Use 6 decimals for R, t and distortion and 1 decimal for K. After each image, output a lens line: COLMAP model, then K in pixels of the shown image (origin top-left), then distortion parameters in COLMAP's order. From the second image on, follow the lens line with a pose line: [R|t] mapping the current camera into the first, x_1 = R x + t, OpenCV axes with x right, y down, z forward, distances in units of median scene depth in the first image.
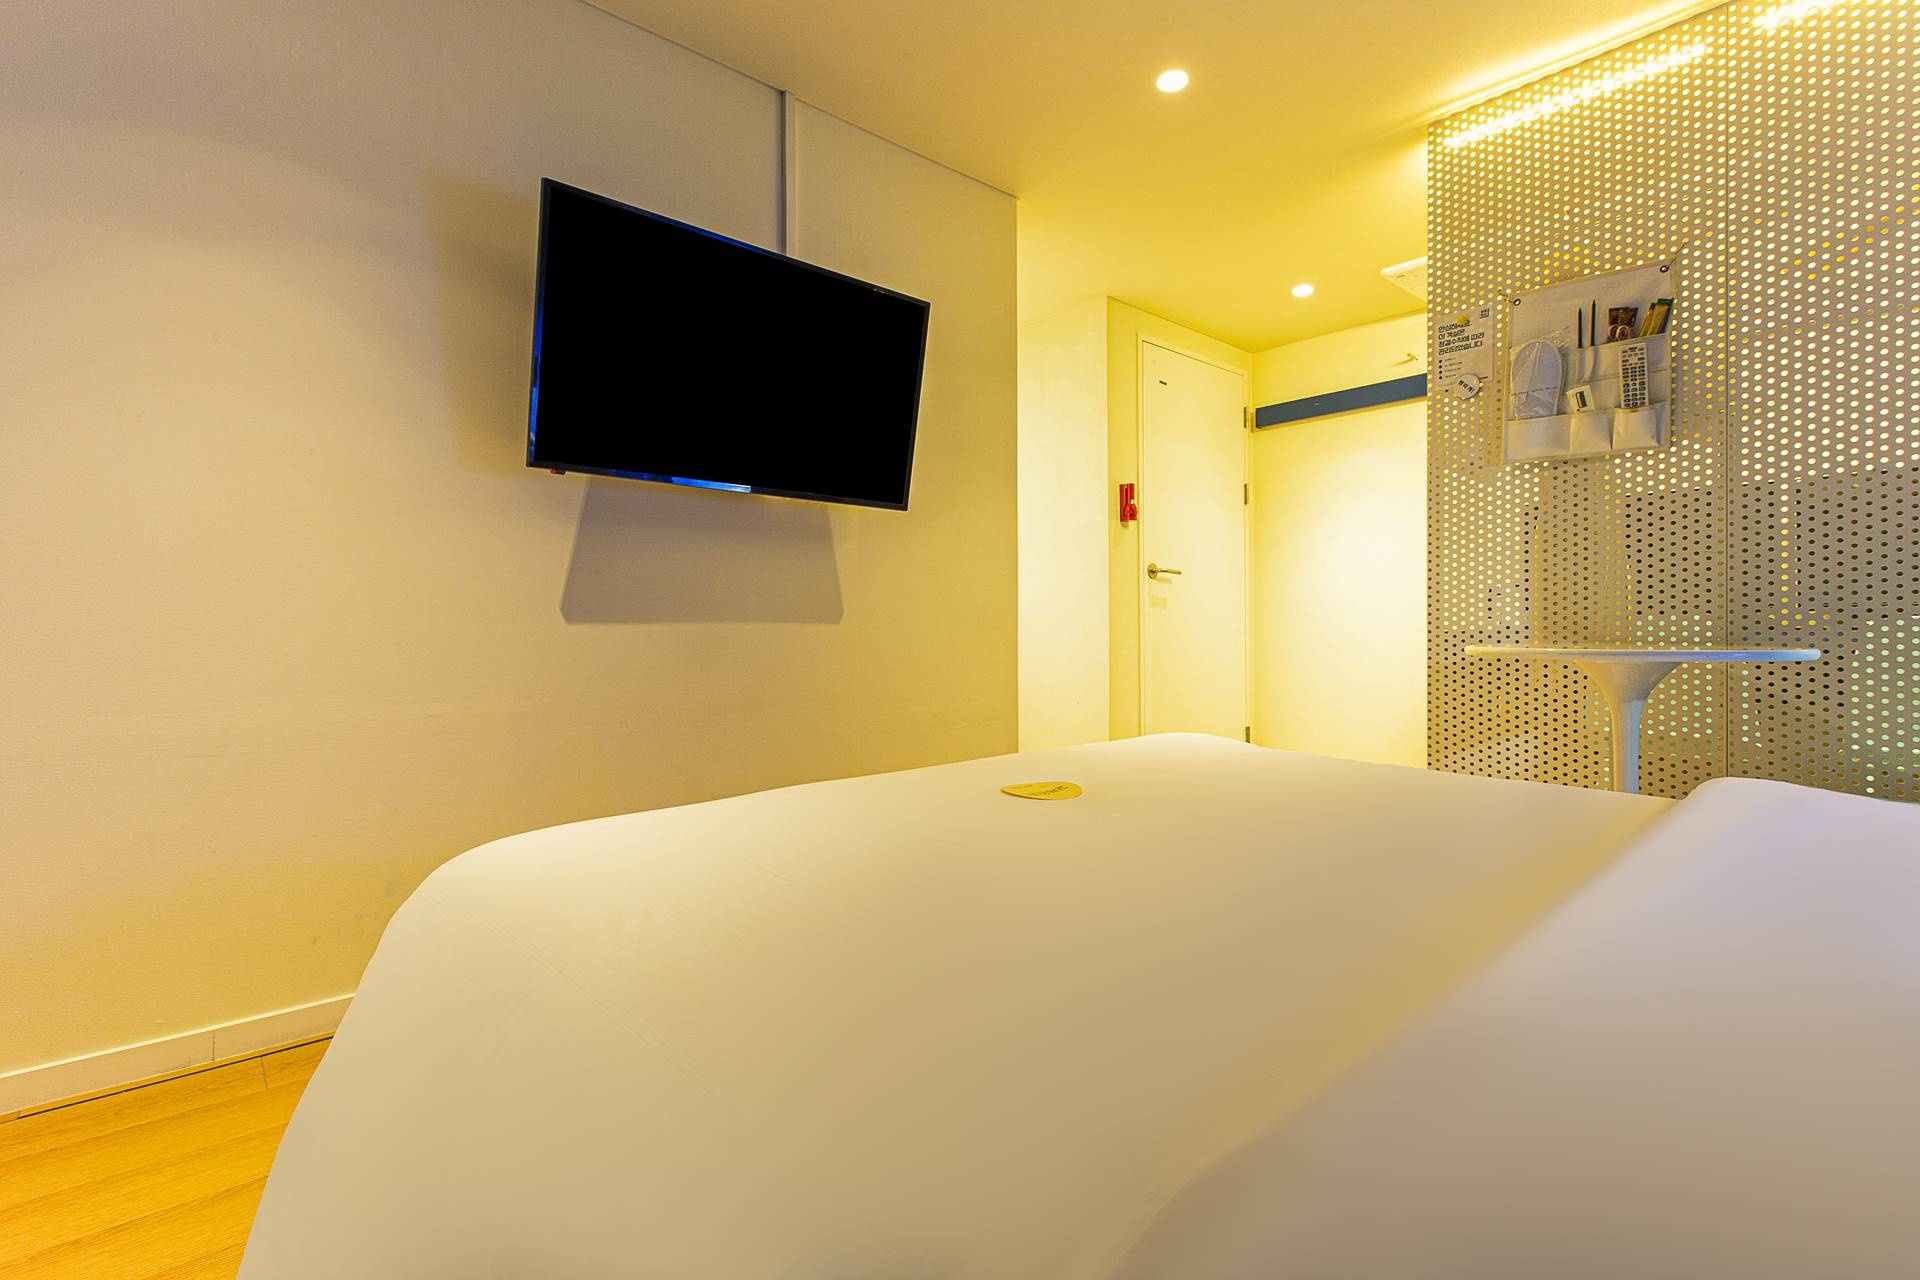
lens RADIAL K [[874.2, 0, 972.6], [0, 874.2, 629.6], [0, 0, 1]] dist [0.004029, 0.000859]
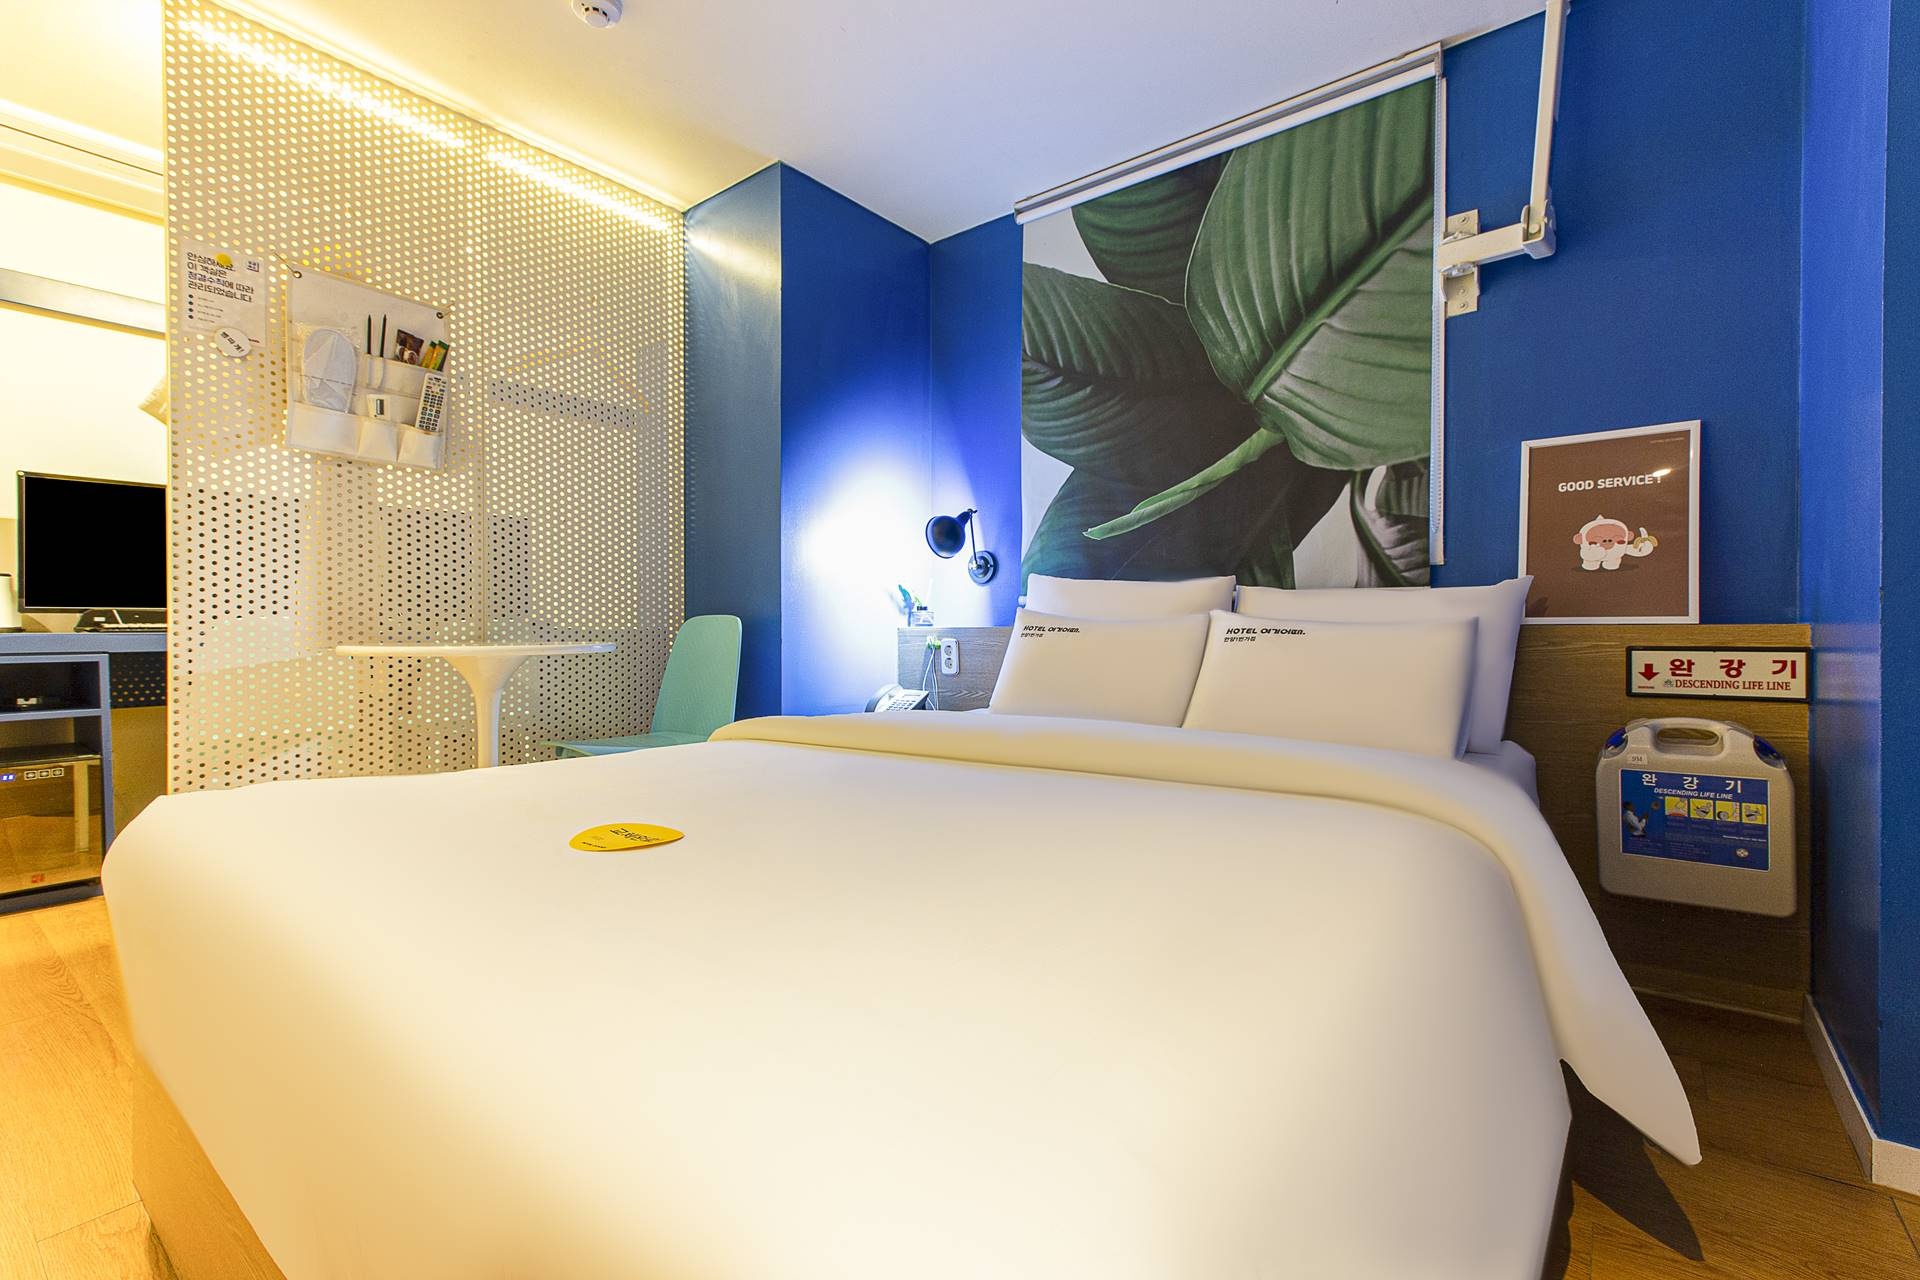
lens RADIAL K [[874.2, 0, 970.5], [0, 874.2, 641.6], [0, 0, 1]] dist [0.004029, 0.000859]
pose [[-0.183161, -0.013543, 0.982990, -0.453931], [-0.002706, 0.999908, 0.013272, -0.001303], [-0.983079, -0.000229, -0.183181, 0.505648]]
